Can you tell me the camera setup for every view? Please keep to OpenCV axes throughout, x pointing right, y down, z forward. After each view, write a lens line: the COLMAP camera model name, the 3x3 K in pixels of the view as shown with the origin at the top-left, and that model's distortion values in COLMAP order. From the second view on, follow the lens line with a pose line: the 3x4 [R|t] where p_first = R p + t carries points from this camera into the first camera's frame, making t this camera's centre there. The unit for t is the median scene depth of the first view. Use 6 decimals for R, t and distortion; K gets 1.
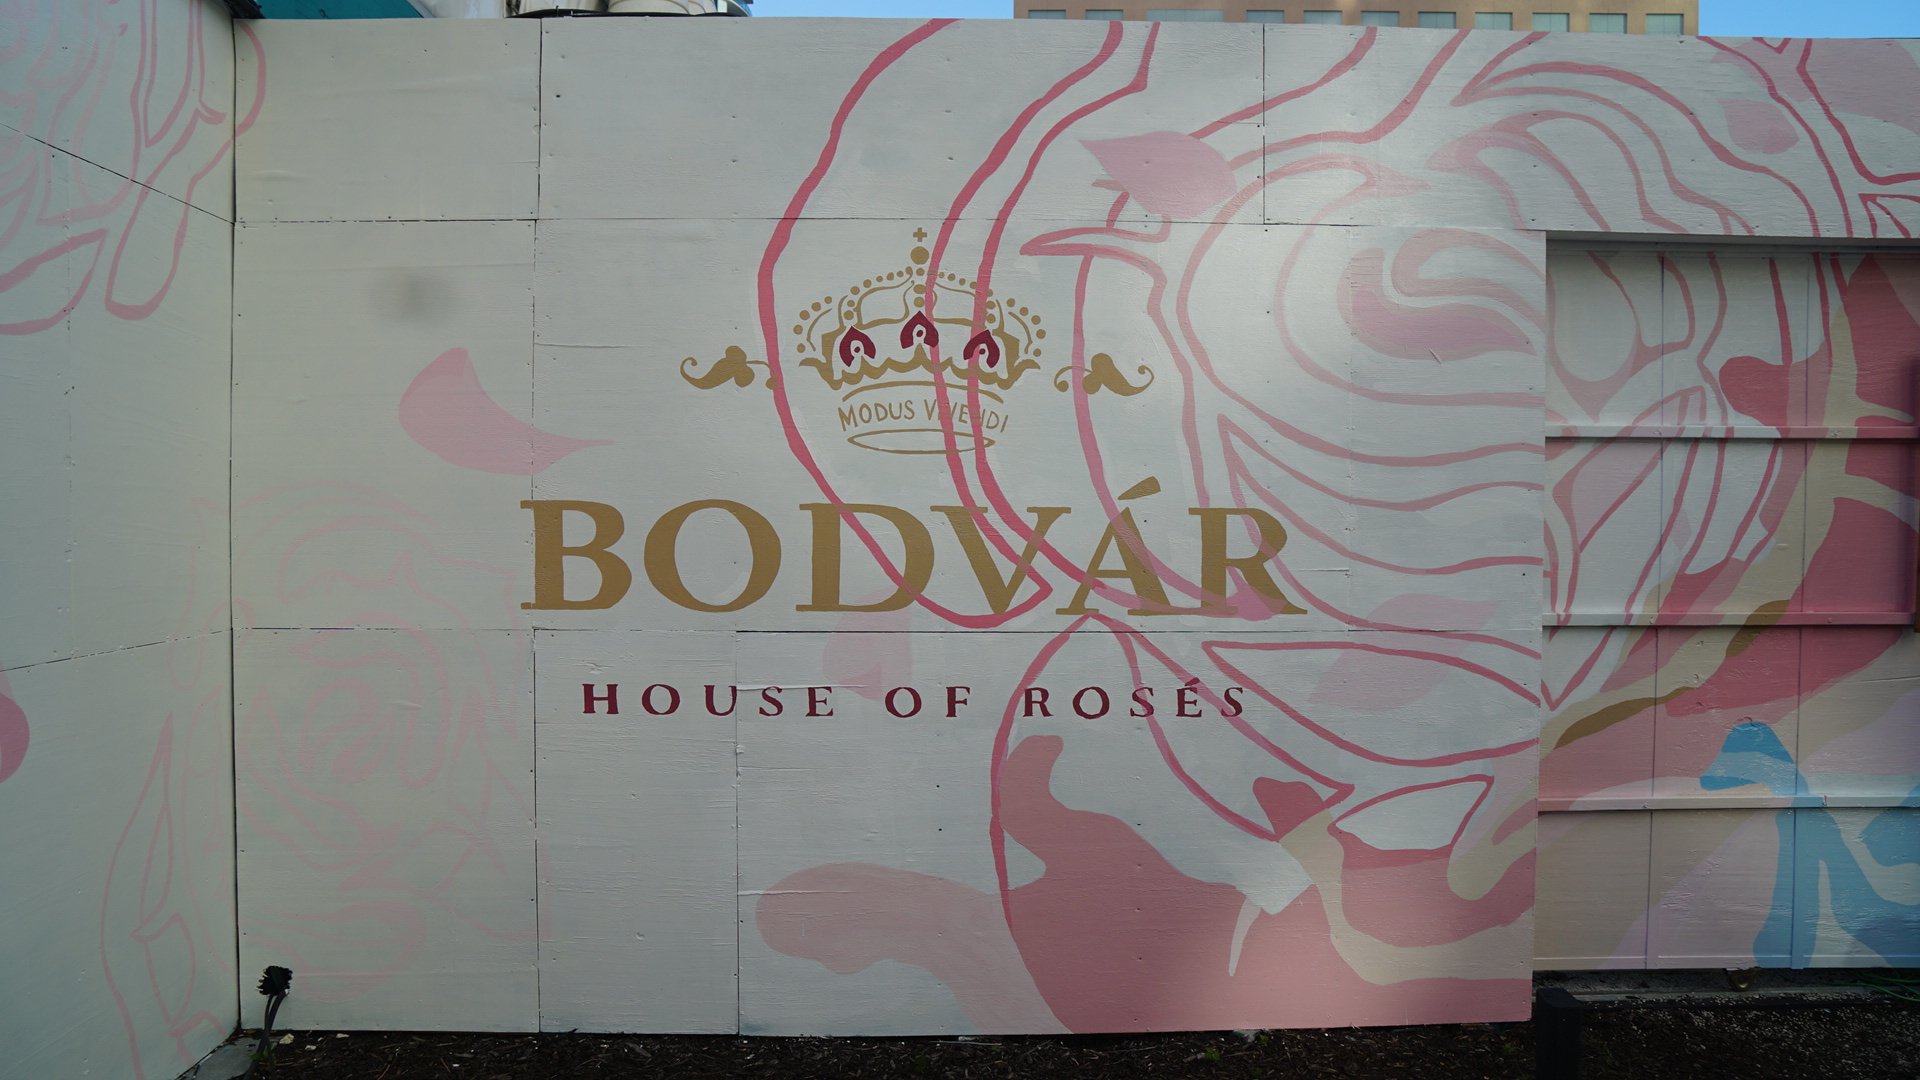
lens RADIAL K [[1367.6, 0, 946.9], [0, 1367.6, 543.9], [0, 0, 1]] dist [-0.140867, 0.125667]
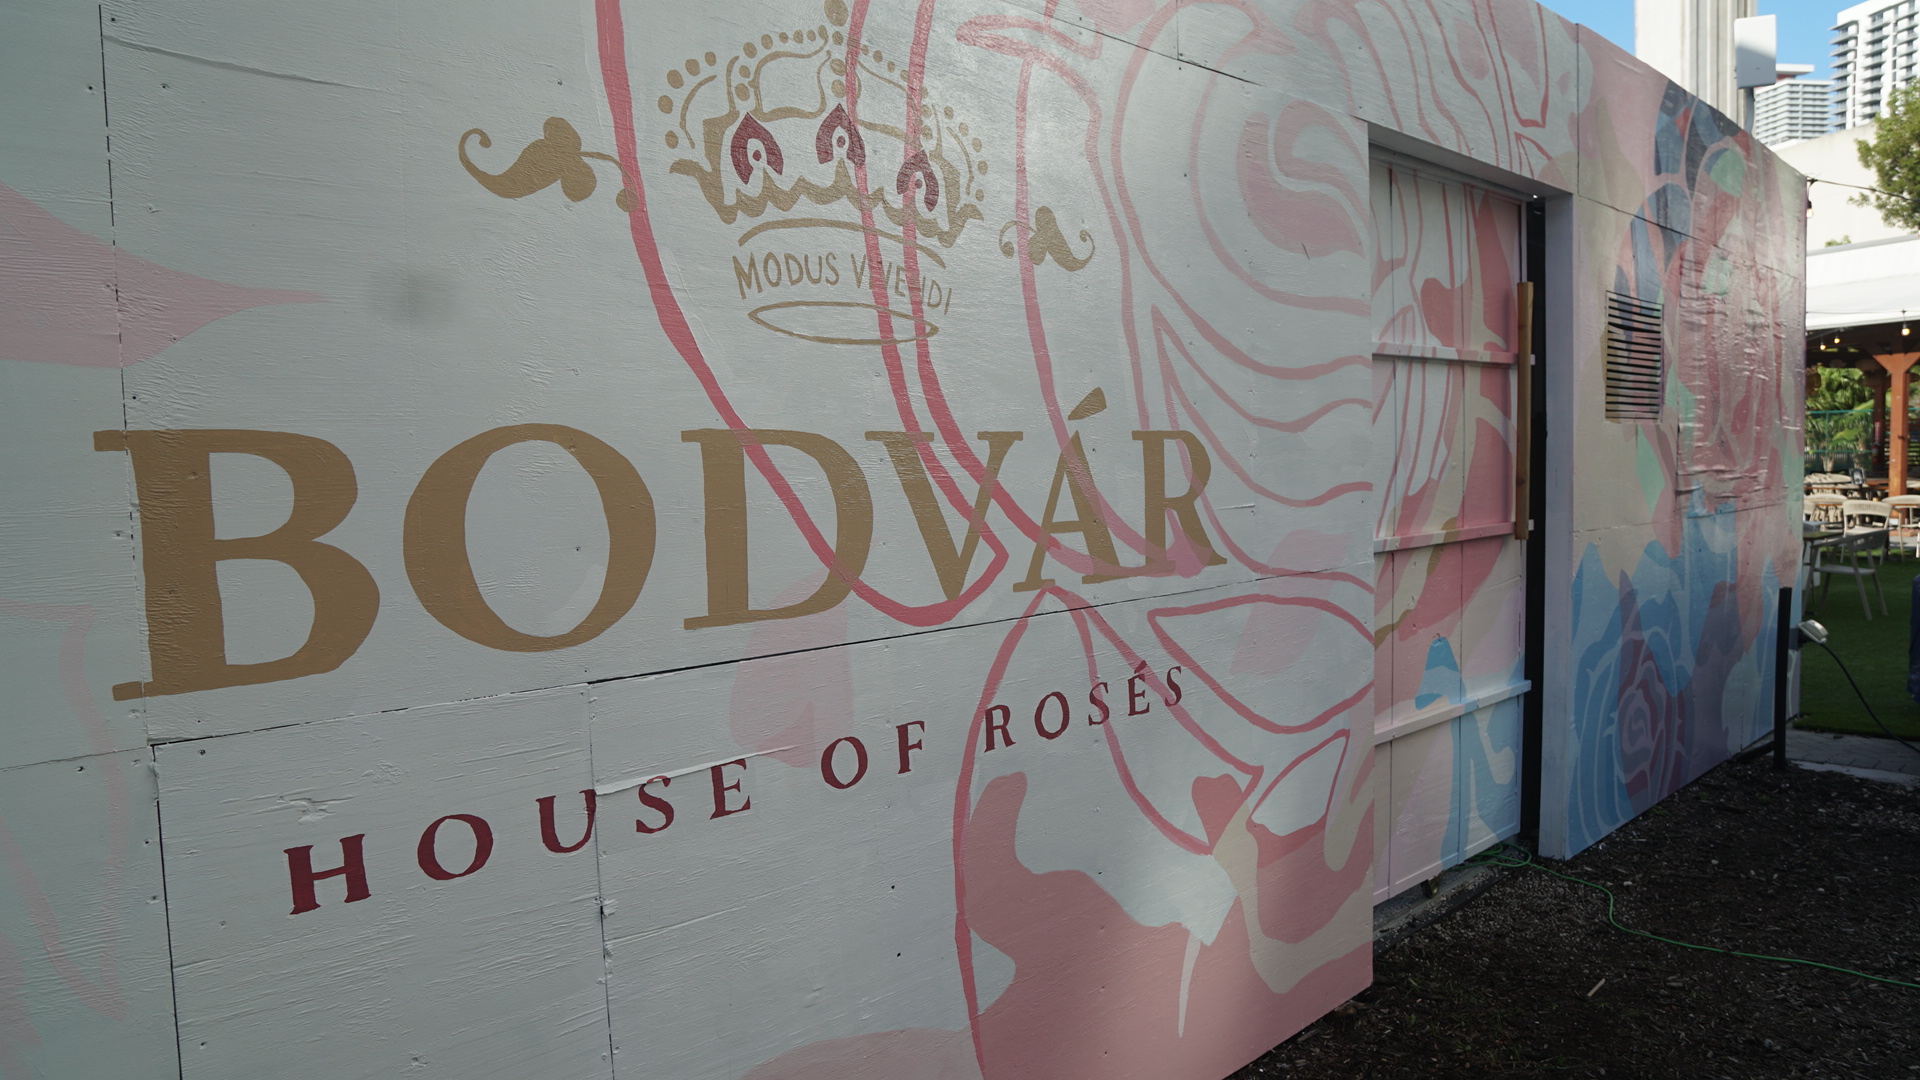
lens RADIAL K [[1367.6, 0, 946.9], [0, 1367.6, 543.9], [0, 0, 1]] dist [-0.140867, 0.125667]
pose [[0.718461, -0.067037, 0.692330, -0.404633], [0.045551, 0.997743, 0.049339, -0.006481], [-0.694074, -0.003912, 0.719893, 0.542438]]
